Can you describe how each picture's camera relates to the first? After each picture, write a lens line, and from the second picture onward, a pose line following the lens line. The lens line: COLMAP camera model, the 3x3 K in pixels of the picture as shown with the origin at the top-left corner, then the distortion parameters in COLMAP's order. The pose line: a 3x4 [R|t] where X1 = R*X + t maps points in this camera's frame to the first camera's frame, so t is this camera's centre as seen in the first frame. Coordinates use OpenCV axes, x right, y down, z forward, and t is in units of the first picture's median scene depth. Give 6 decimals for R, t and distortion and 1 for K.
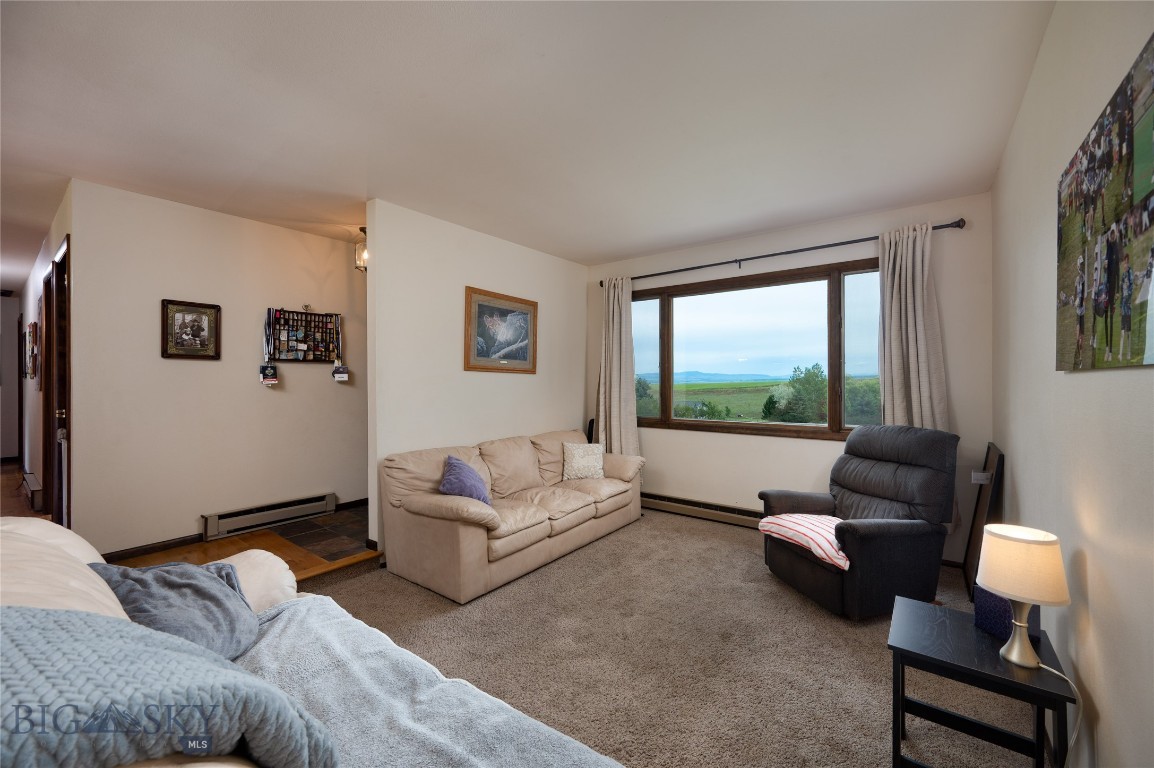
lens RADIAL K [[456.6, 0, 575.3], [0, 456.6, 381.0], [0, 0, 1]] dist [-0.002377, -0.000218]
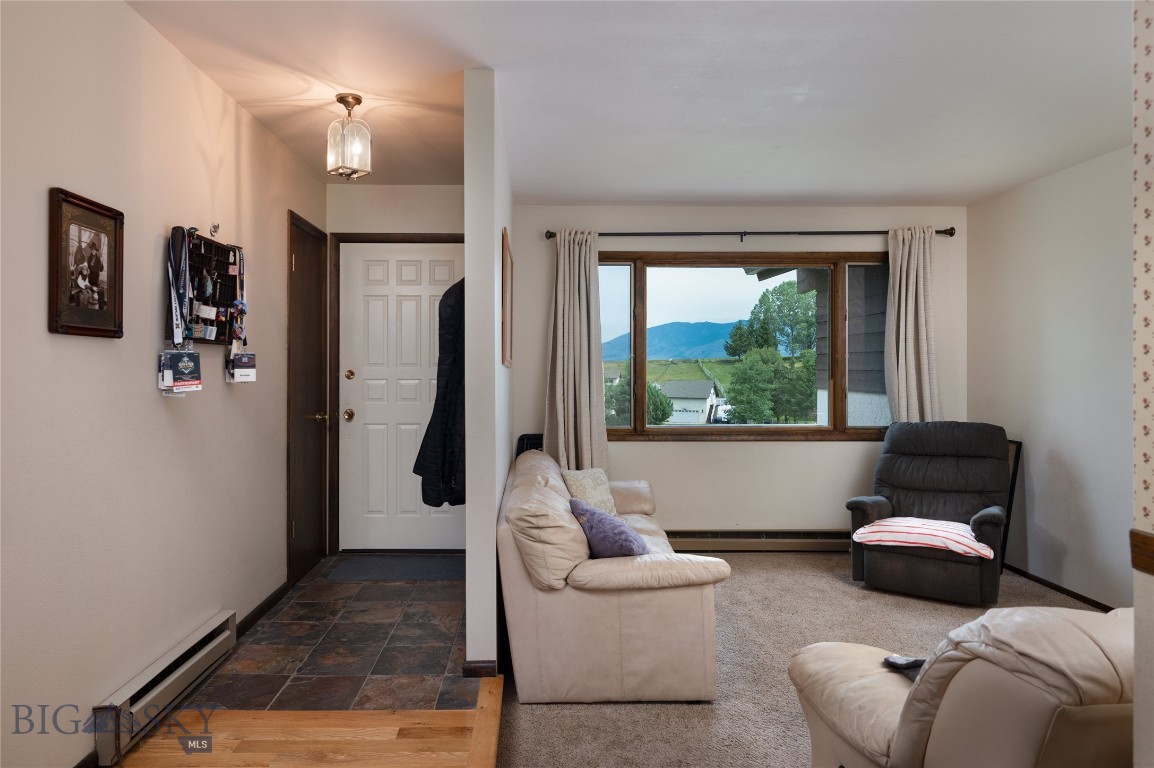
lens RADIAL K [[740.2, 0, 538.2], [0, 740.2, 365.7], [0, 0, 1]] dist [0.008897, 0.003268]
pose [[0.785602, 0.003747, 0.618721, -0.940520], [-0.001373, 0.999990, -0.004313, -0.019024], [-0.618731, 0.002539, 0.785599, 0.210442]]
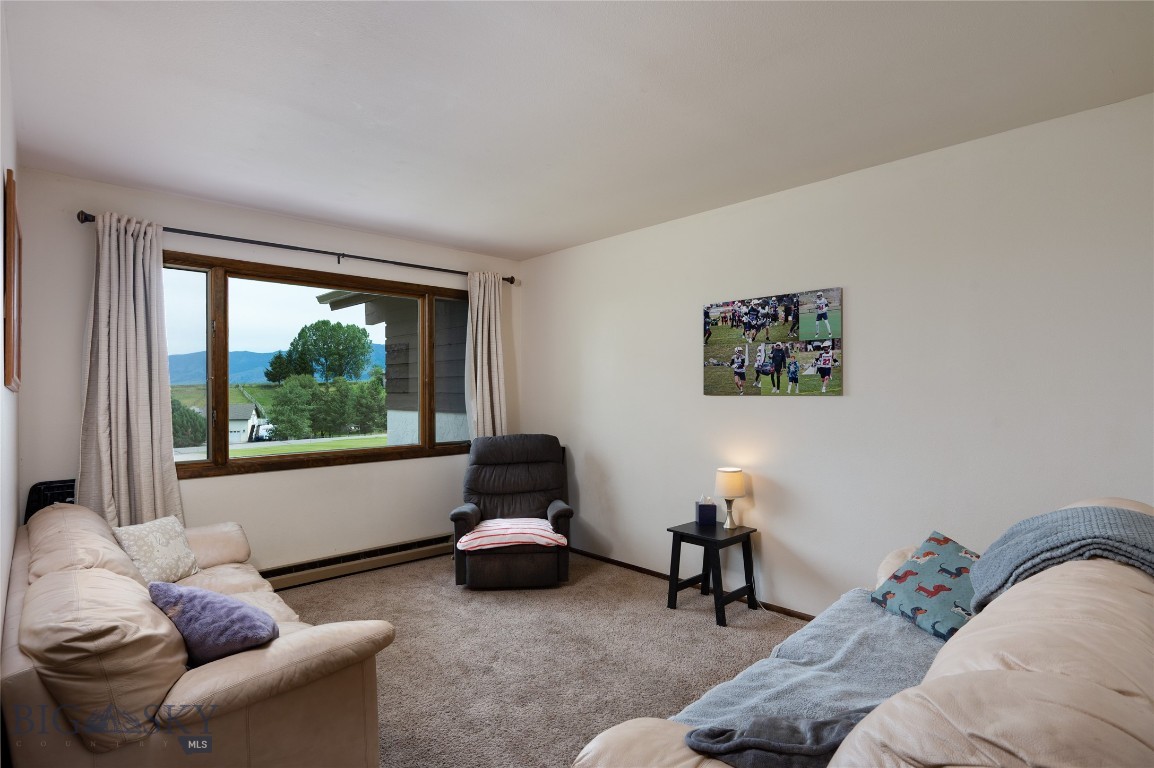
lens RADIAL K [[581.5, 0, 579.0], [0, 581.5, 390.6], [0, 0, 1]] dist [0.003049, -0.000579]
pose [[0.156283, 0.001179, 0.987712, -0.747820], [0.004429, 0.999988, -0.001895, -0.017737], [-0.987702, 0.004671, 0.156276, 0.505753]]
